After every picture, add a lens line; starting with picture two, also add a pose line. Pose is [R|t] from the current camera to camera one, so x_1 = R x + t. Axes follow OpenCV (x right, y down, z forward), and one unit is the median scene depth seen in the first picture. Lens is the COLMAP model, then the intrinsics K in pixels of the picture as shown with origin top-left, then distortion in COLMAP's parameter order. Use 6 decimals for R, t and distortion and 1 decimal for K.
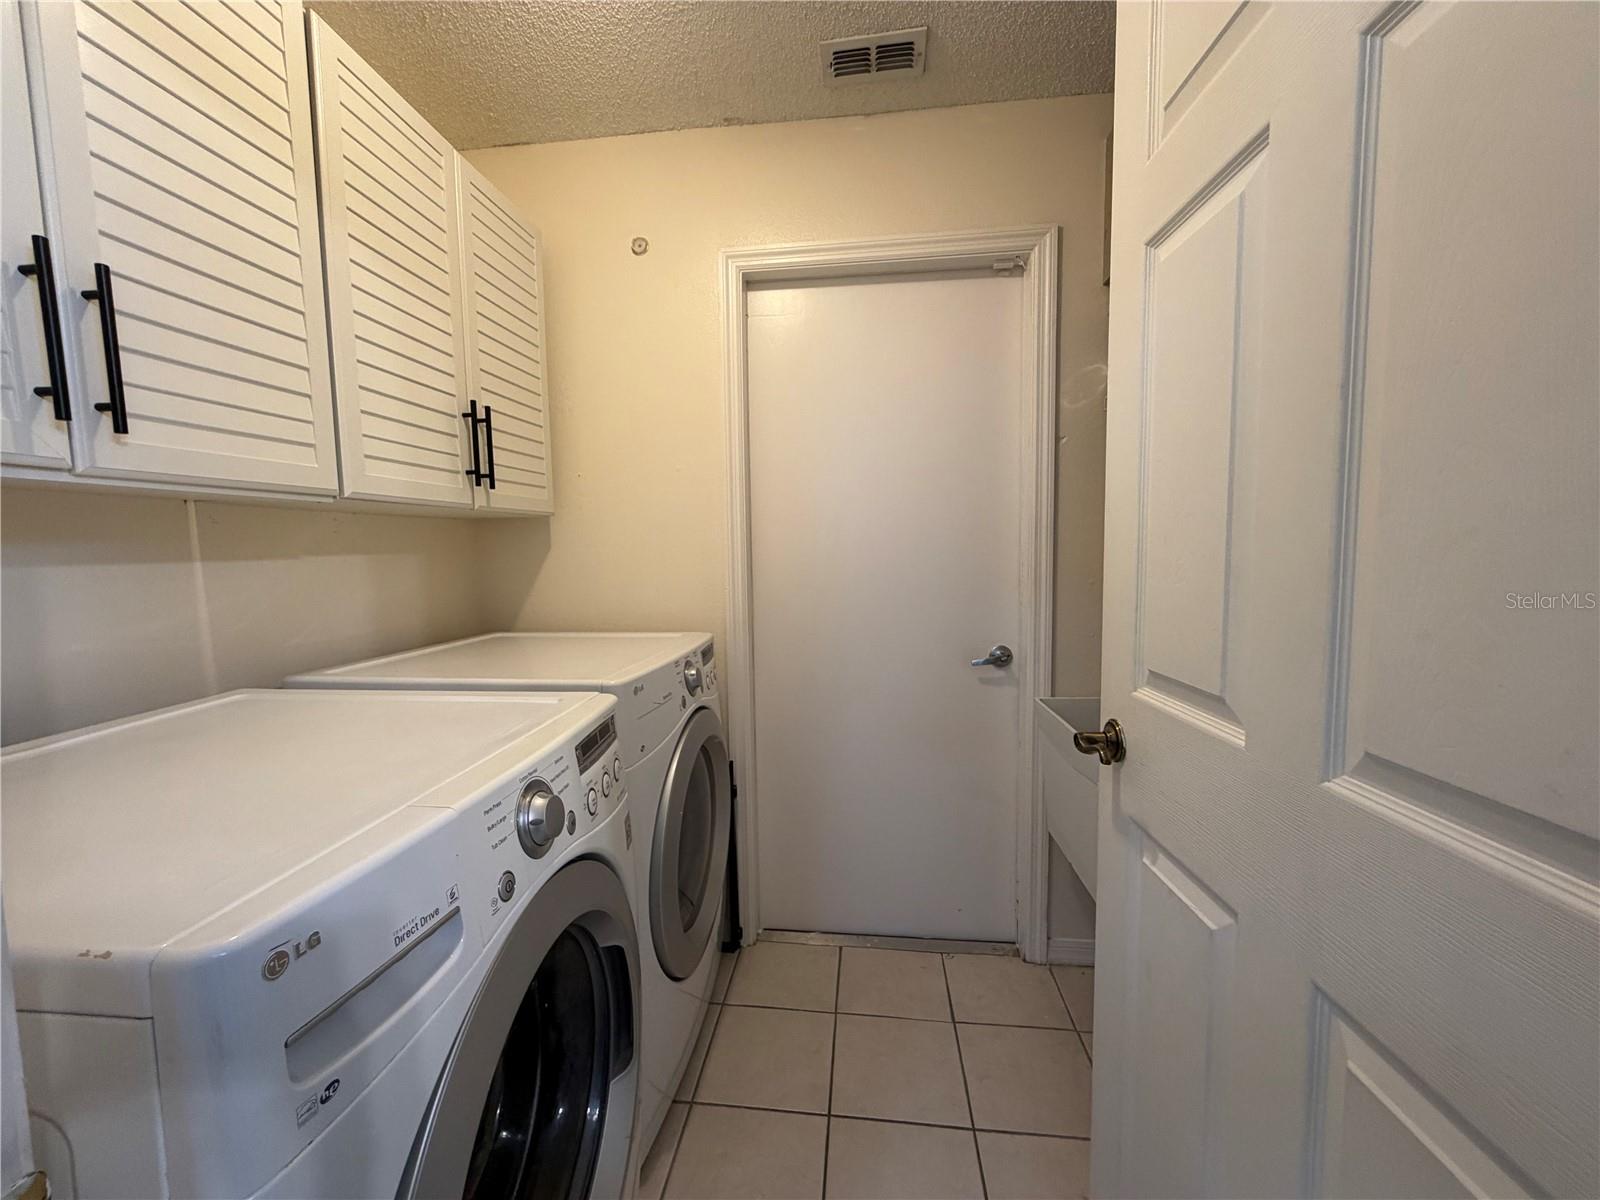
lens RADIAL K [[636.1, 0, 793.6], [0, 636.1, 600.5], [0, 0, 1]] dist [-0.000964, 0.000072]
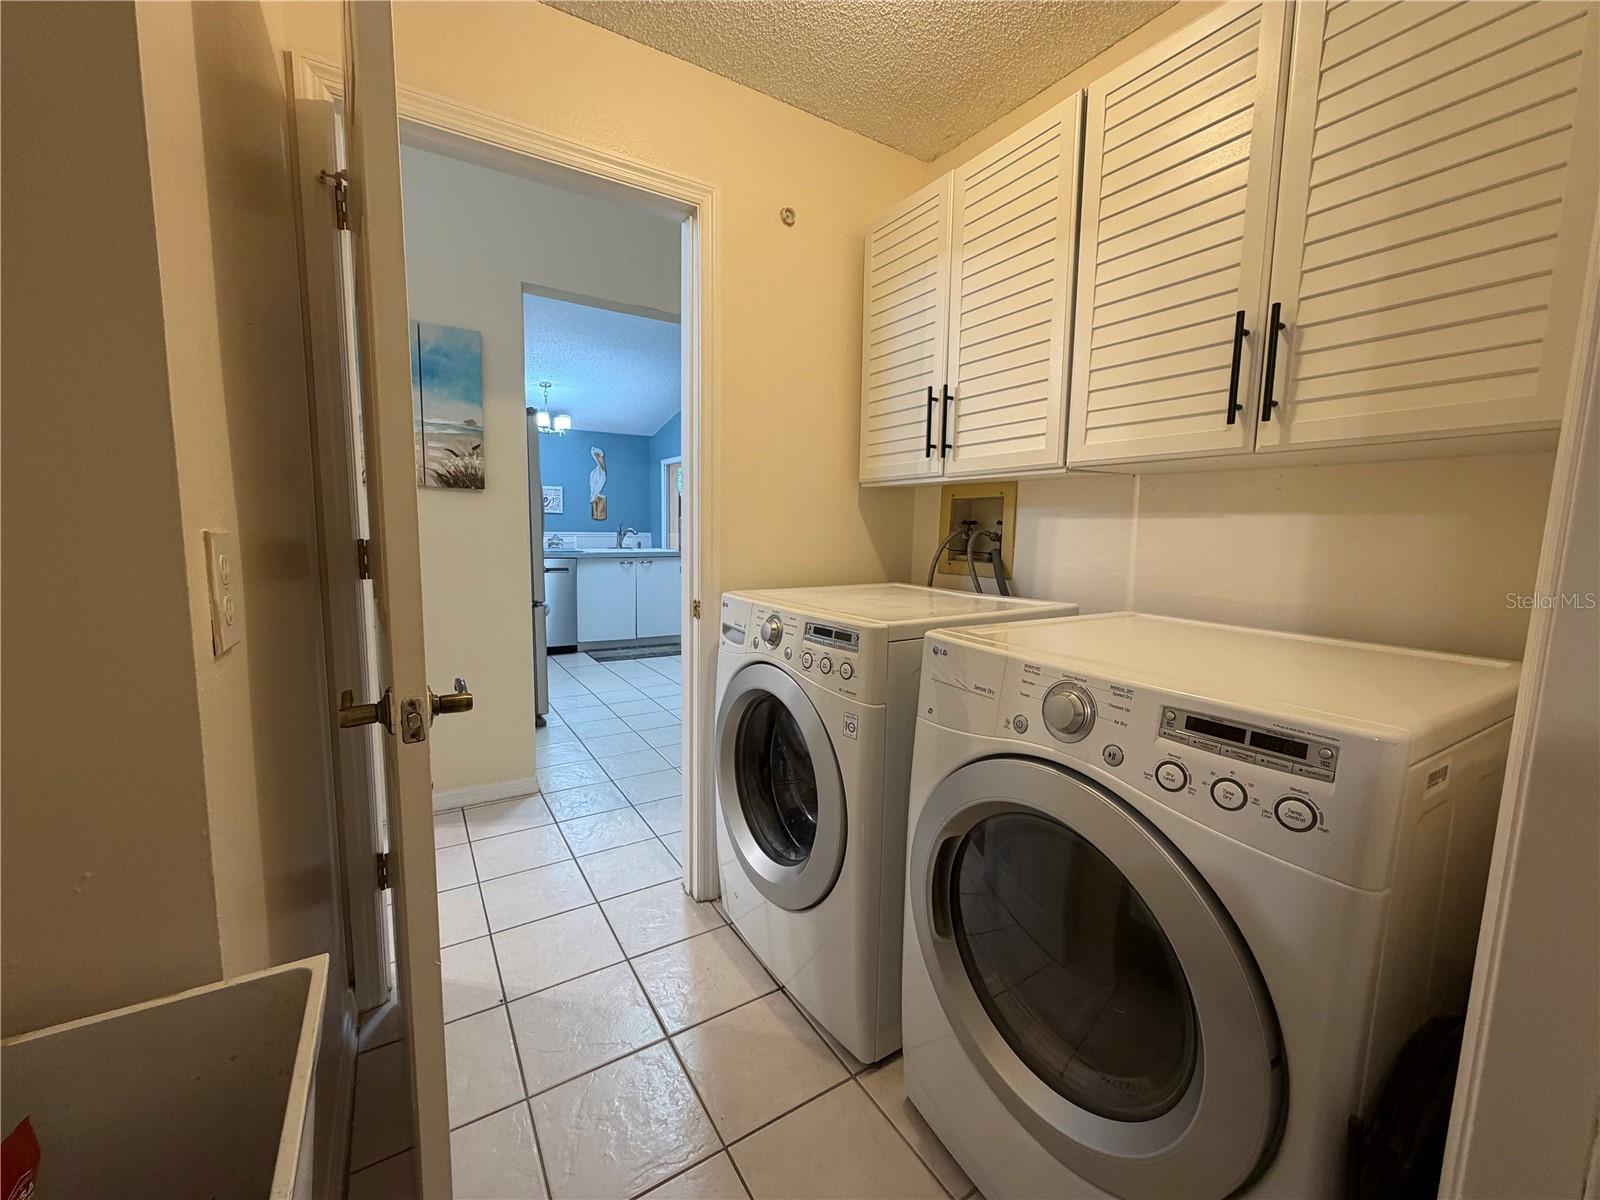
lens RADIAL K [[636.1, 0, 793.6], [0, 636.1, 600.5], [0, 0, 1]] dist [-0.000964, 0.000072]
pose [[-0.781703, 0.076451, -0.618947, 0.520628], [-0.057972, 0.979253, 0.194172, -0.108971], [0.620950, 0.187667, -0.761053, 1.601458]]
